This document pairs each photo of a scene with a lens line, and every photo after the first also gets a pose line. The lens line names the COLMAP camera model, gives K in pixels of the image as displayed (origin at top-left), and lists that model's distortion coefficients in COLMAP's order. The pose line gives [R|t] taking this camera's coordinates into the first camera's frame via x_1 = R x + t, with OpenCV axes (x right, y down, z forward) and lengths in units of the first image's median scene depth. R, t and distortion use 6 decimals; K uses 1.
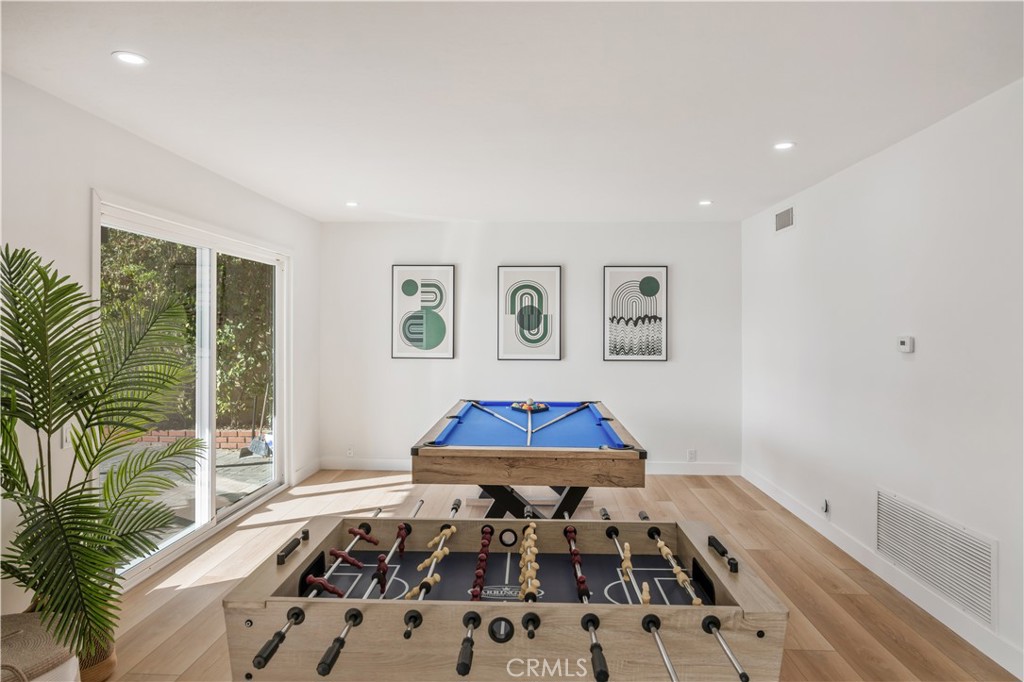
lens RADIAL K [[626.8, 0, 513.5], [0, 626.8, 330.8], [0, 0, 1]] dist [-0.000962, 0.001199]
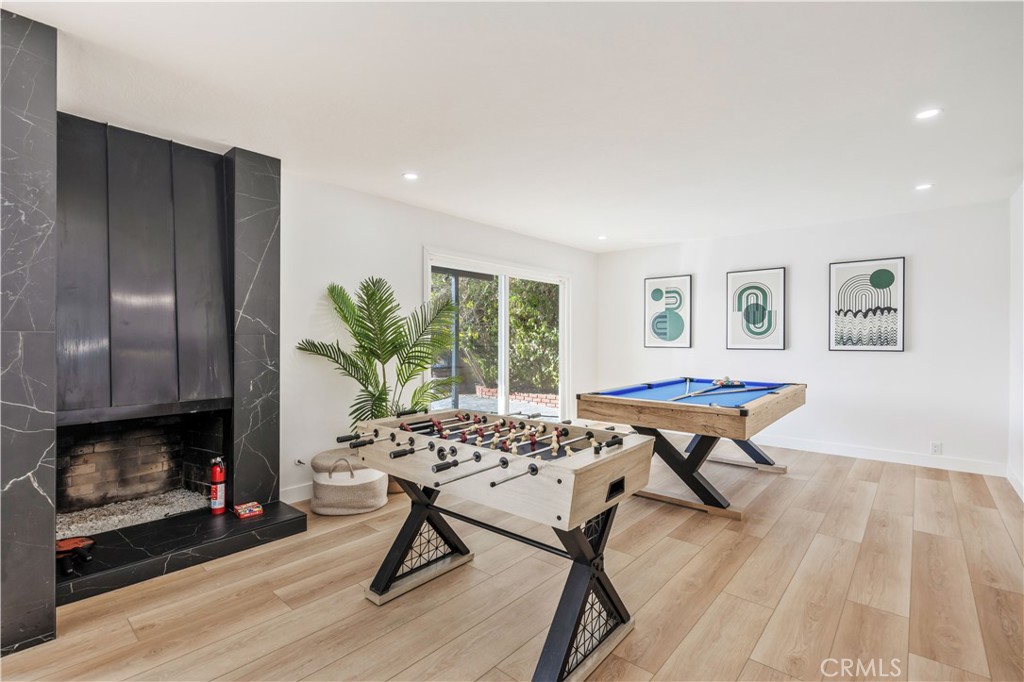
lens RADIAL K [[474.9, 0, 510.4], [0, 474.9, 348.3], [0, 0, 1]] dist [-0.014678, 0.001341]
pose [[0.775033, 0.006606, -0.631886, 0.232951], [-0.001540, 0.999962, 0.008565, 0.037543], [0.631918, -0.005665, 0.775014, 0.015452]]
